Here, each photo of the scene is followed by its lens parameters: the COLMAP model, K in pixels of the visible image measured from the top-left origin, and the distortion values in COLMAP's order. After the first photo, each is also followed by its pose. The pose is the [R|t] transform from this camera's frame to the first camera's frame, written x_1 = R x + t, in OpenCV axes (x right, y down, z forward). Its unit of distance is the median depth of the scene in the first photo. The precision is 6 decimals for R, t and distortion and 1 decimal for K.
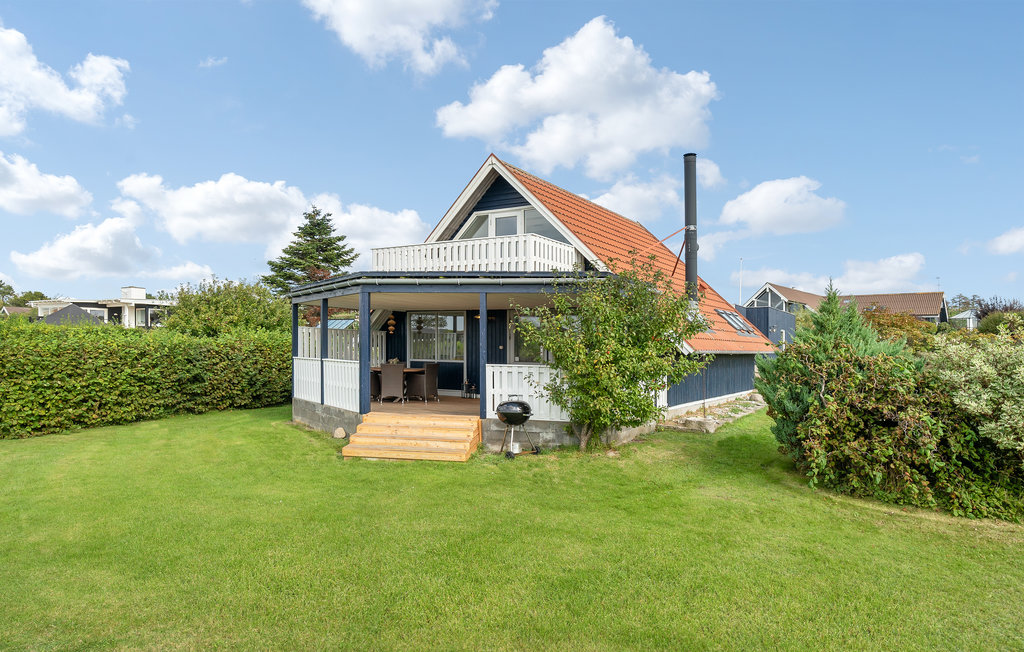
lens RADIAL K [[679.7, 0, 511.0], [0, 679.7, 328.5], [0, 0, 1]] dist [0.004425, 0.001234]
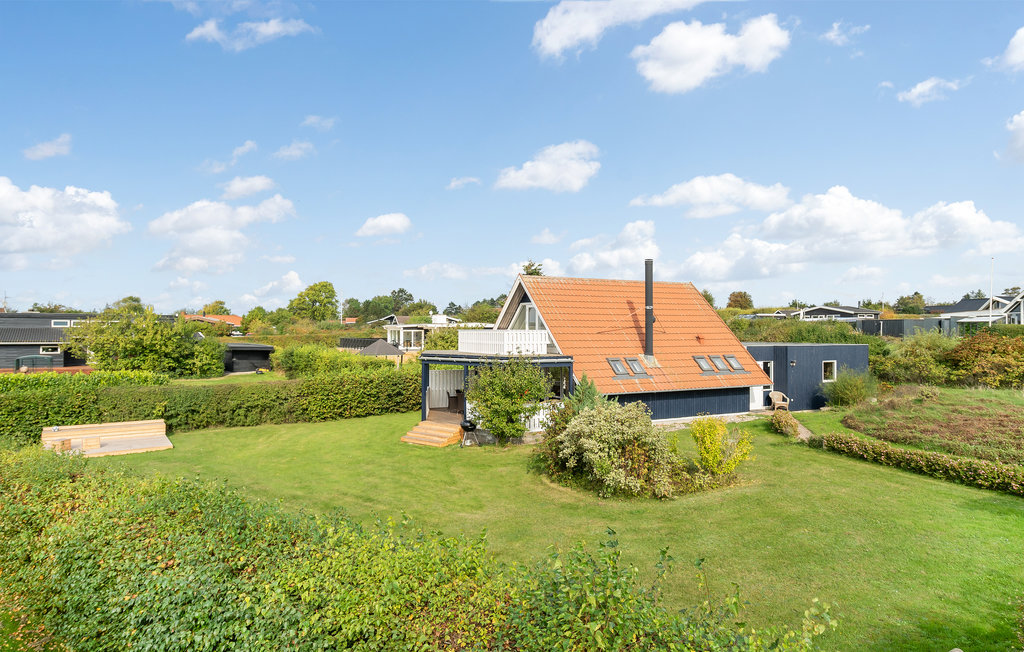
lens RADIAL K [[679.7, 0, 514.1], [0, 679.7, 327.6], [0, 0, 1]] dist [0.004425, 0.001234]
pose [[0.871970, -0.011215, -0.489431, 0.761204], [0.021674, 0.999642, 0.015708, -0.136617], [0.489080, -0.024305, 0.871900, -0.488976]]
